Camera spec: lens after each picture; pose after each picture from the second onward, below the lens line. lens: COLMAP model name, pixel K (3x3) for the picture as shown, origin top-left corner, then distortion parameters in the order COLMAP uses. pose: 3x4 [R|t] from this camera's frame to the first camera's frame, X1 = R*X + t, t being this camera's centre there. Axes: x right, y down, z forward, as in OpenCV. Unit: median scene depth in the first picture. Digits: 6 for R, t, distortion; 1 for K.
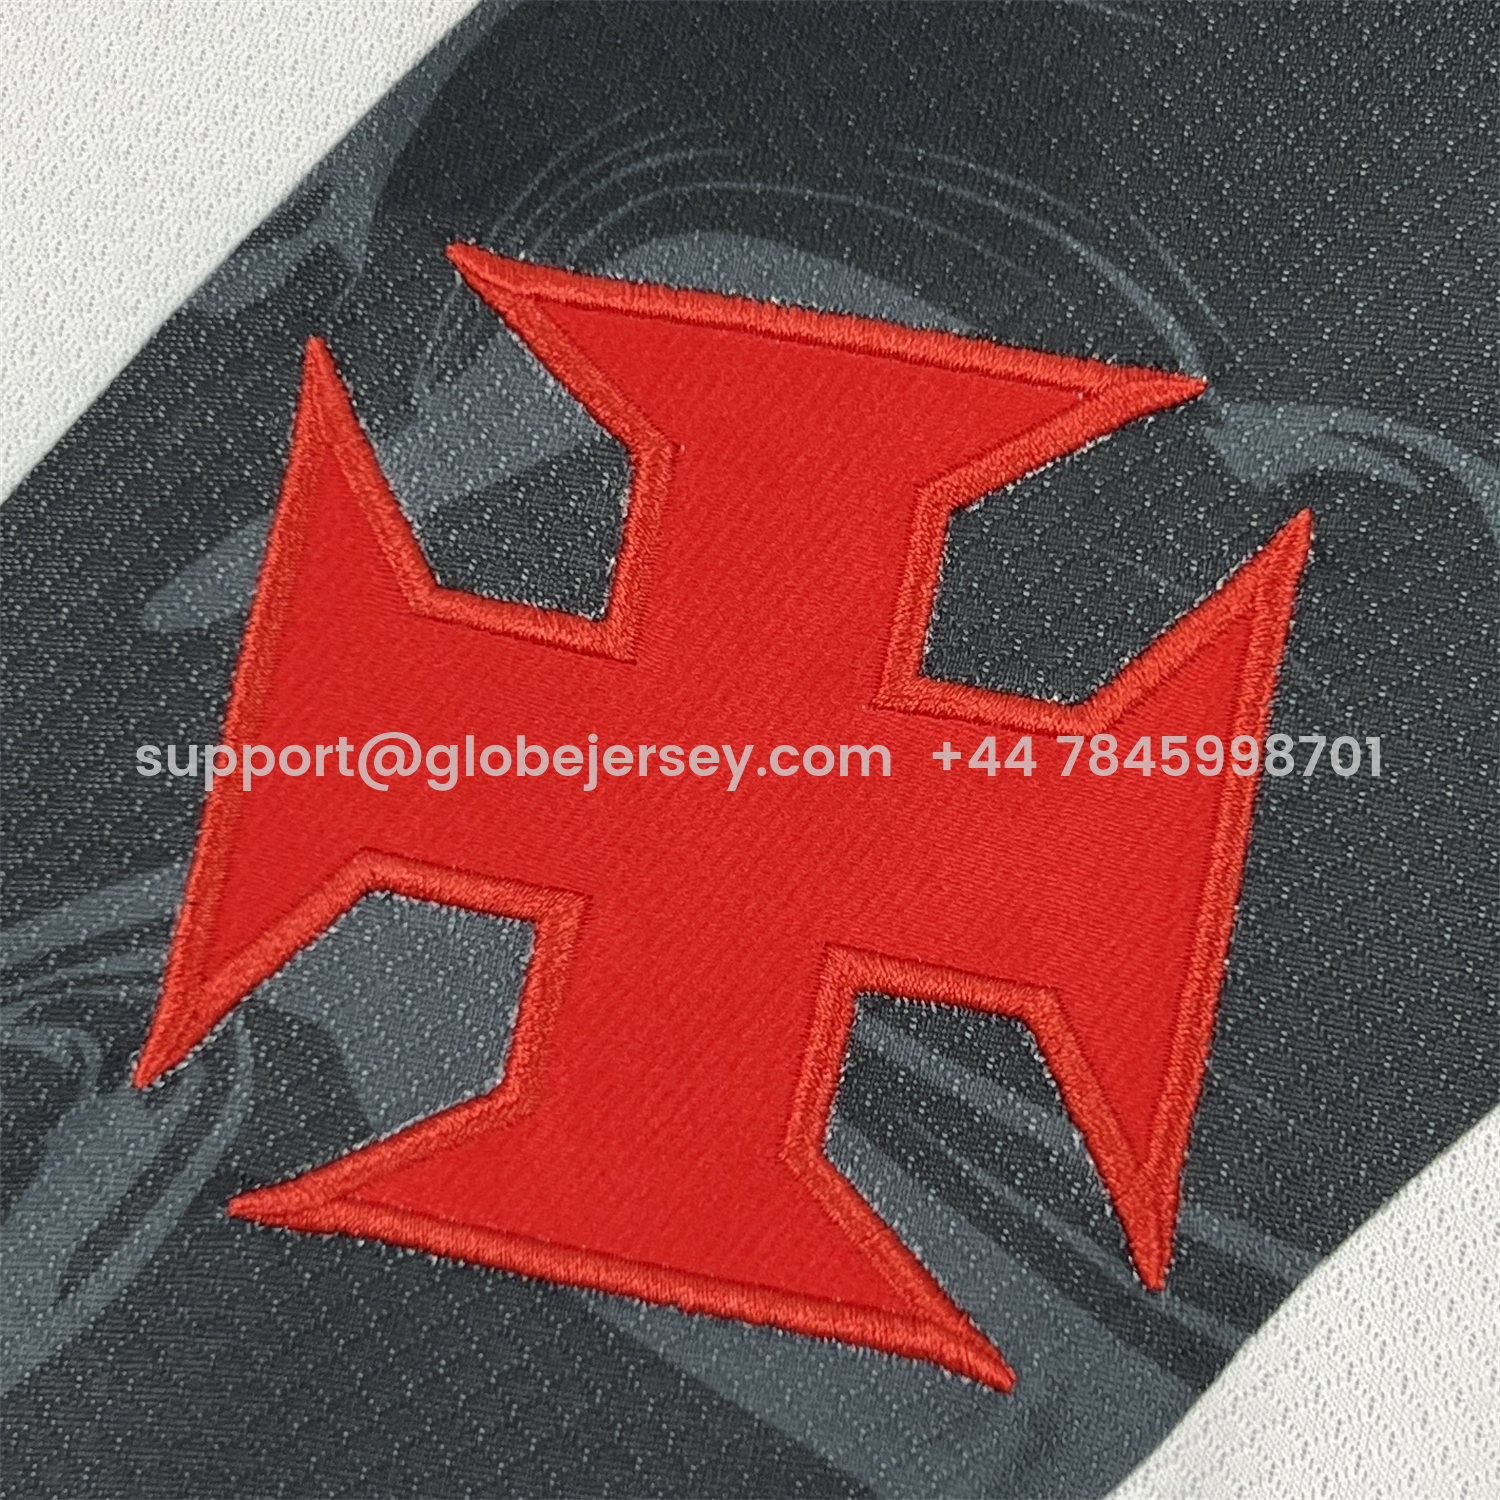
lens RADIAL K [[1548.1, 0, 749.8], [0, 1548.1, 752.7], [0, 0, 1]] dist [0.003664, 0.000000]
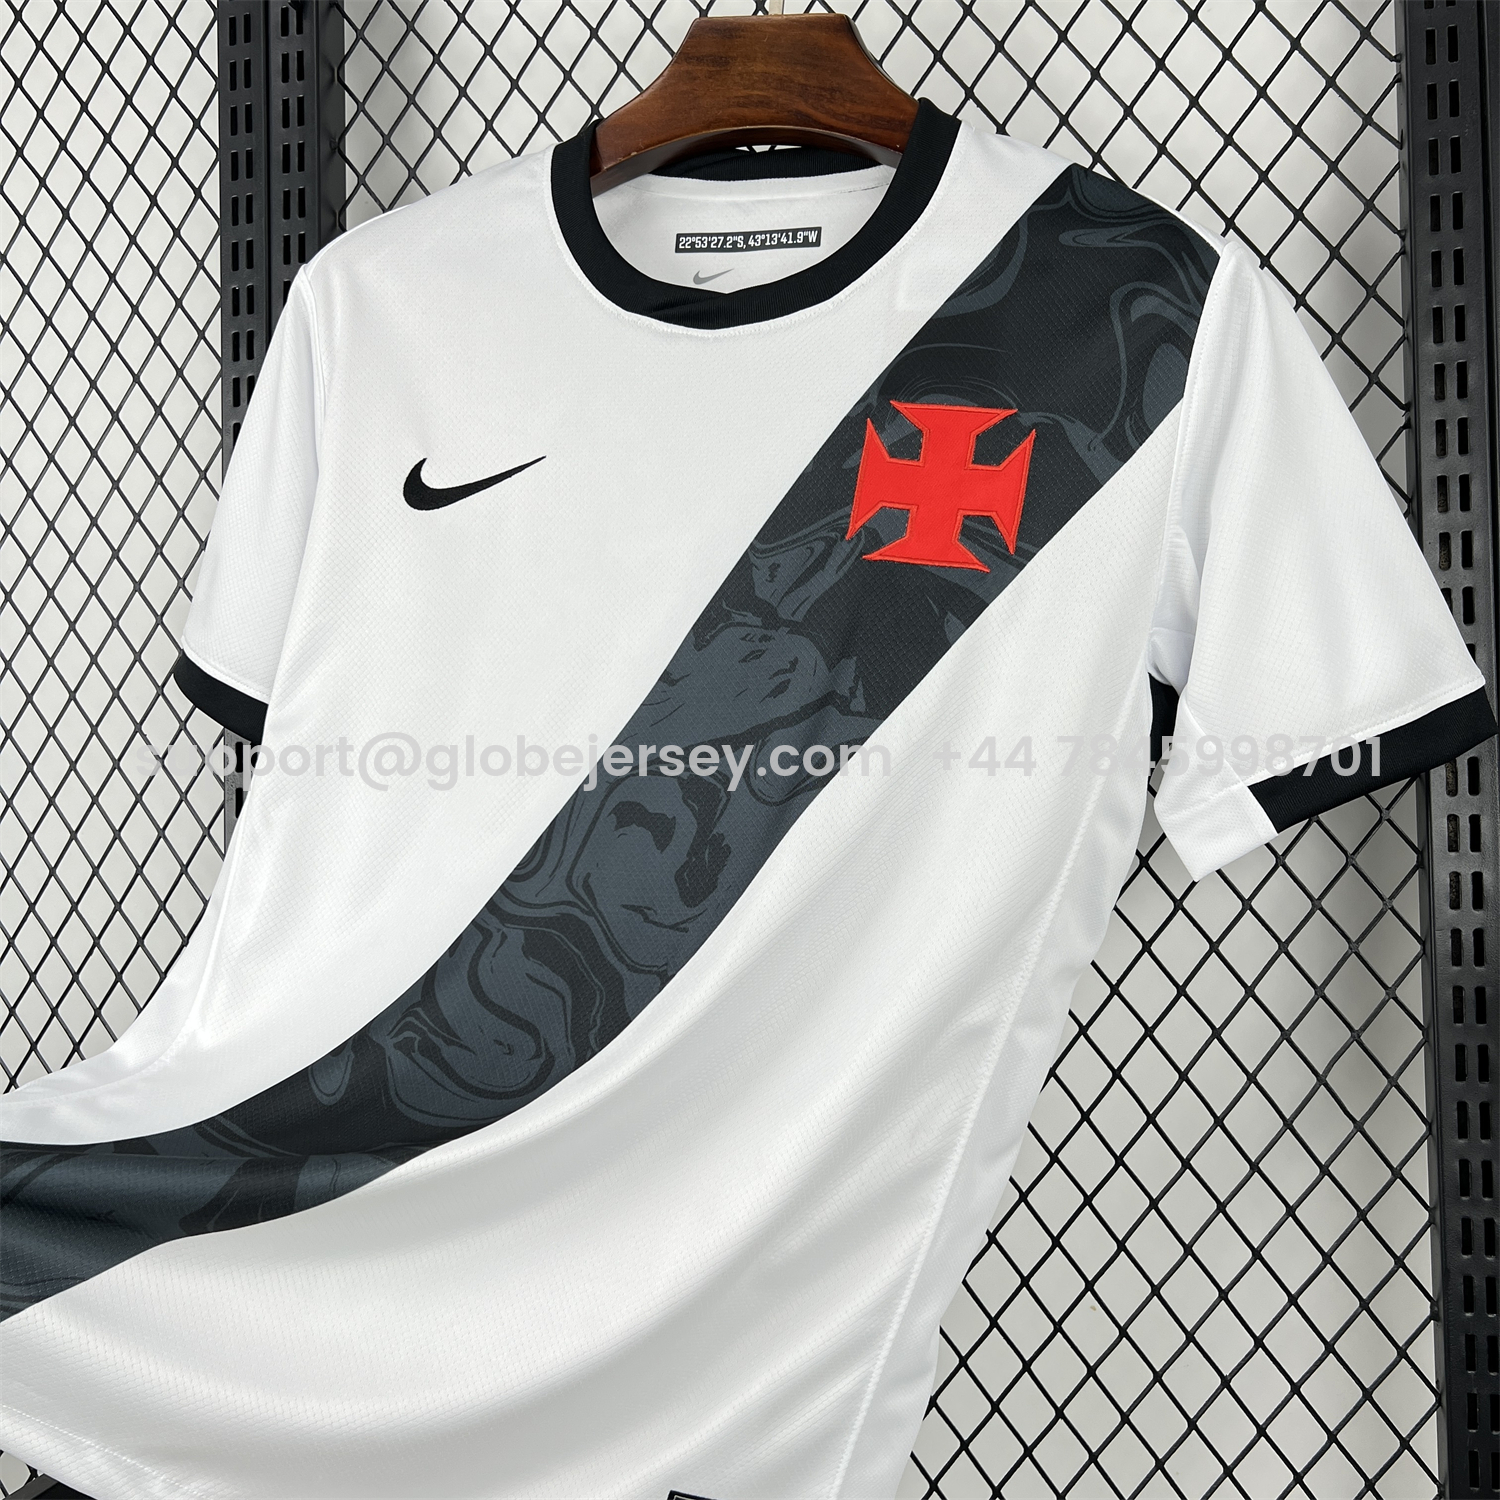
lens RADIAL K [[1548.1, 0, 734.4], [0, 1548.1, 749.6], [0, 0, 1]] dist [0.003664, 0.000000]
pose [[0.969409, -0.053231, -0.239610, 0.601119], [0.036042, 0.996490, -0.075560, 1.486592], [0.242791, 0.064612, 0.967925, -4.988081]]
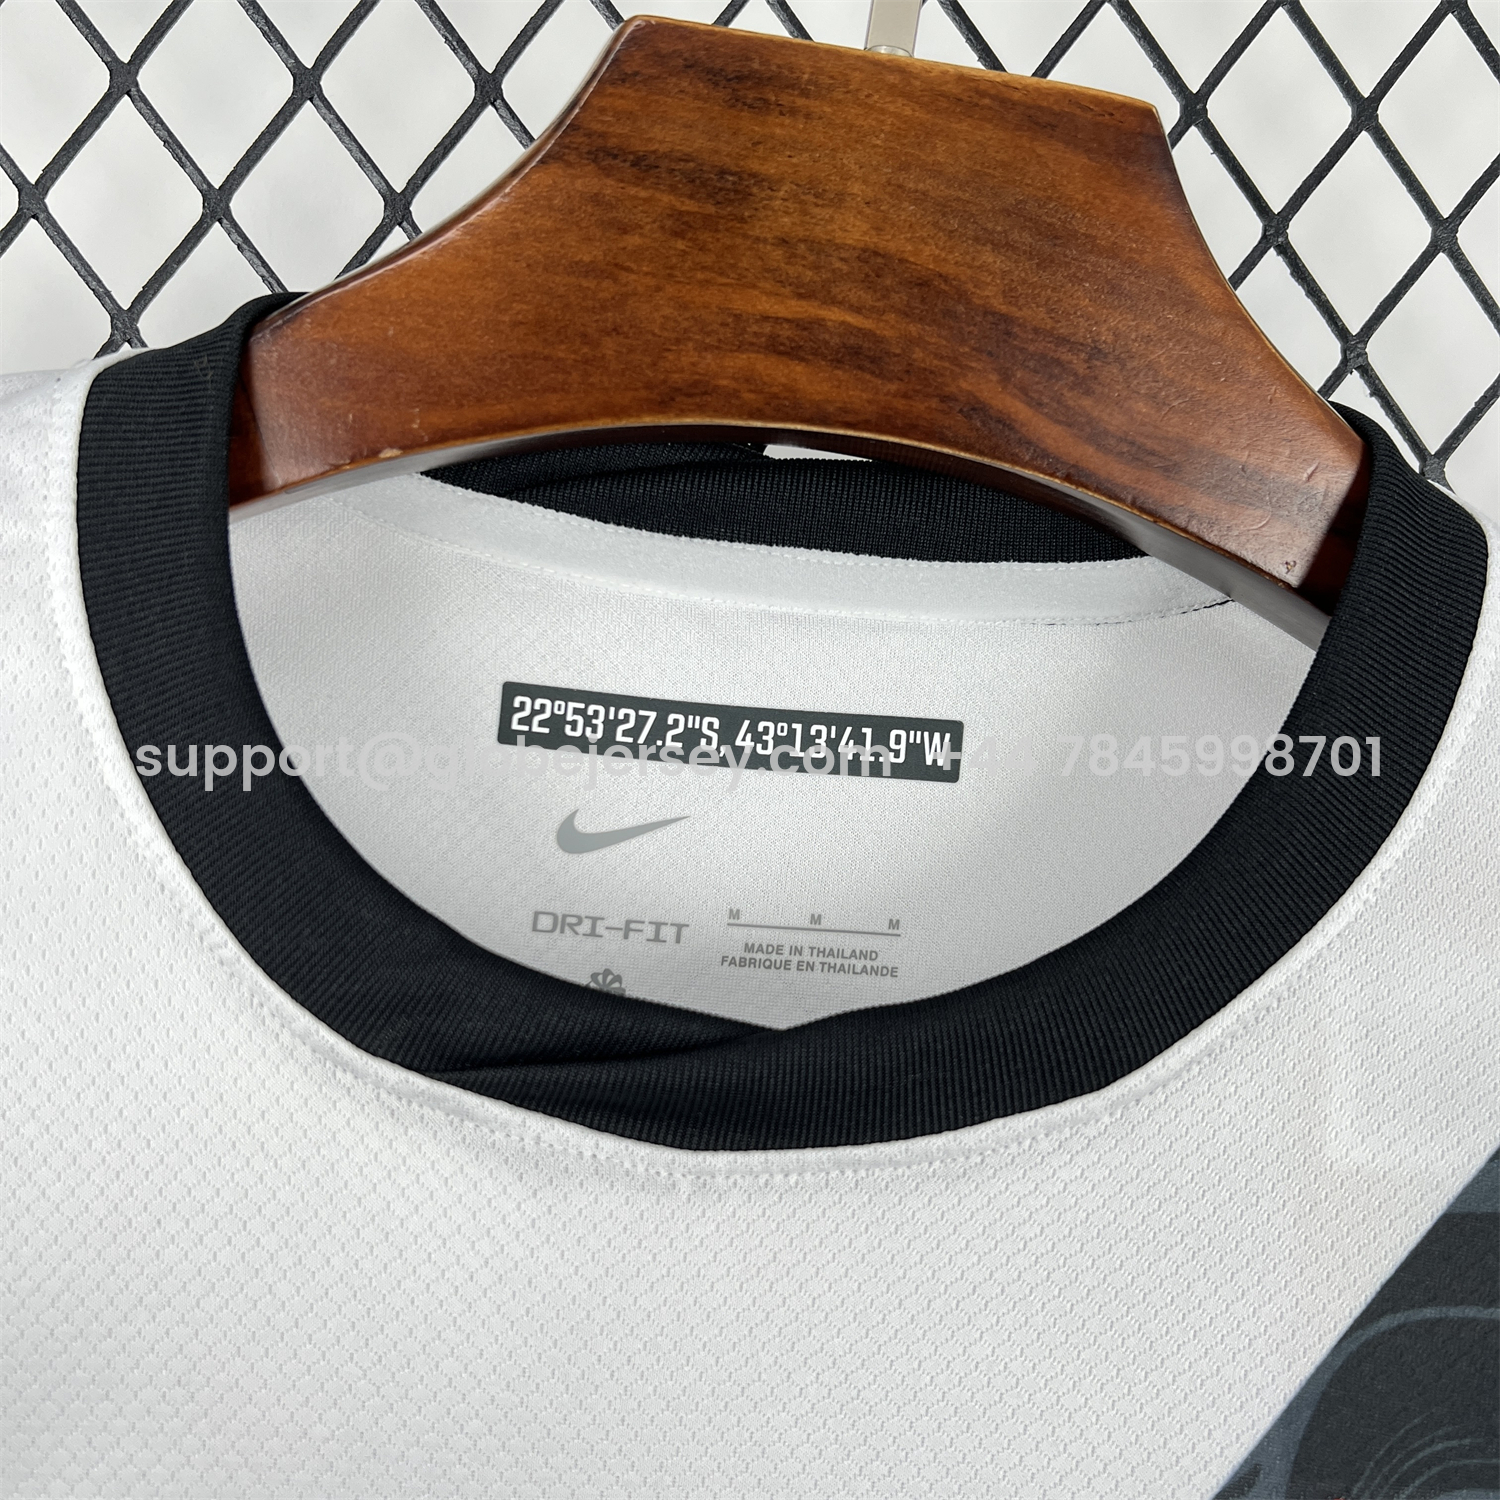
lens RADIAL K [[1548.1, 0, 740.9], [0, 1548.1, 761.1], [0, 0, 1]] dist [0.003664, 0.000000]
pose [[0.996492, -0.016543, 0.082038, -1.030729], [0.014690, 0.999624, 0.023146, -1.277308], [-0.082390, -0.021860, 0.996360, -0.719053]]
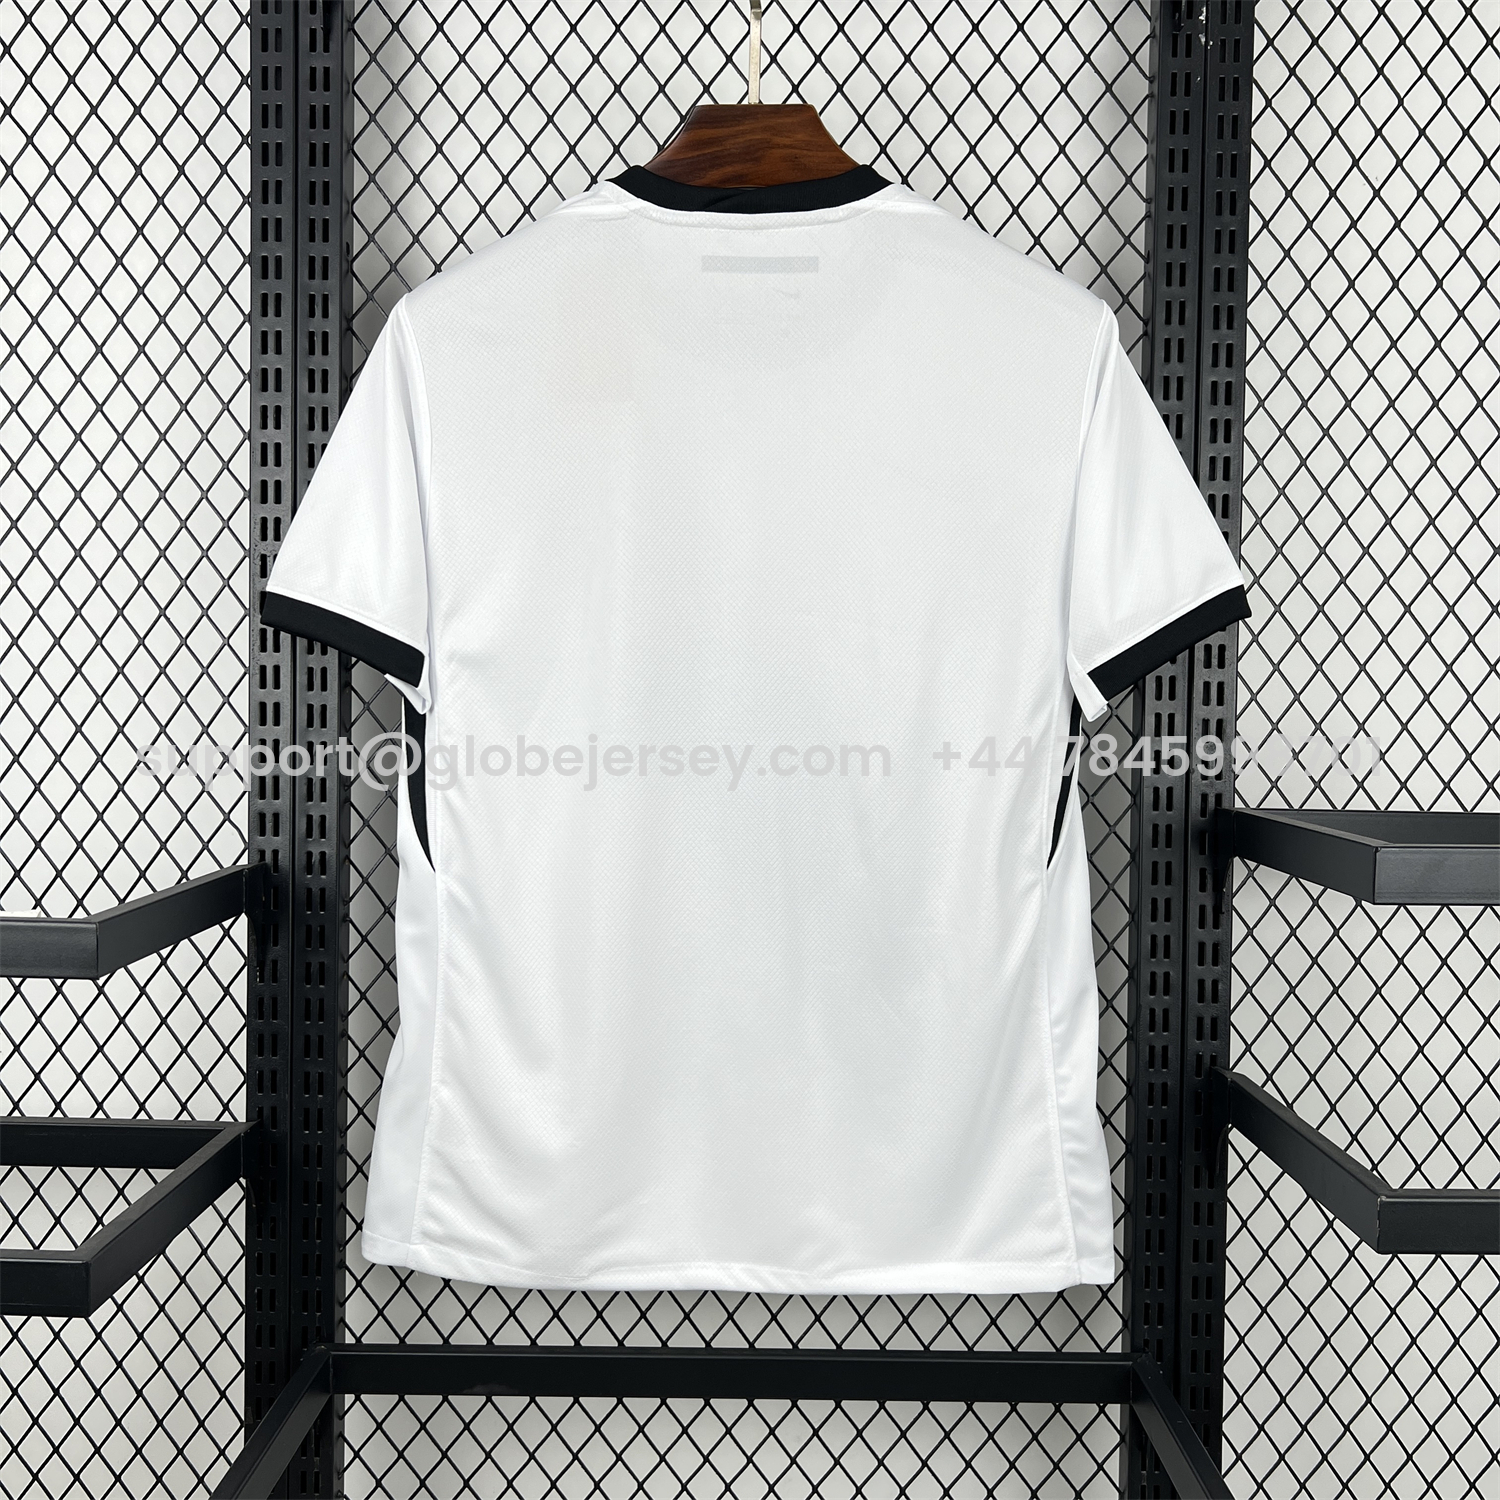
lens RADIAL K [[1548.1, 0, 751.3], [0, 1548.1, 742.0], [0, 0, 1]] dist [0.003664, 0.000000]
pose [[0.999859, -0.013750, 0.009590, -0.662706], [0.013792, 0.999896, -0.004311, 1.563675], [-0.009530, 0.004443, 0.999945, -7.666426]]
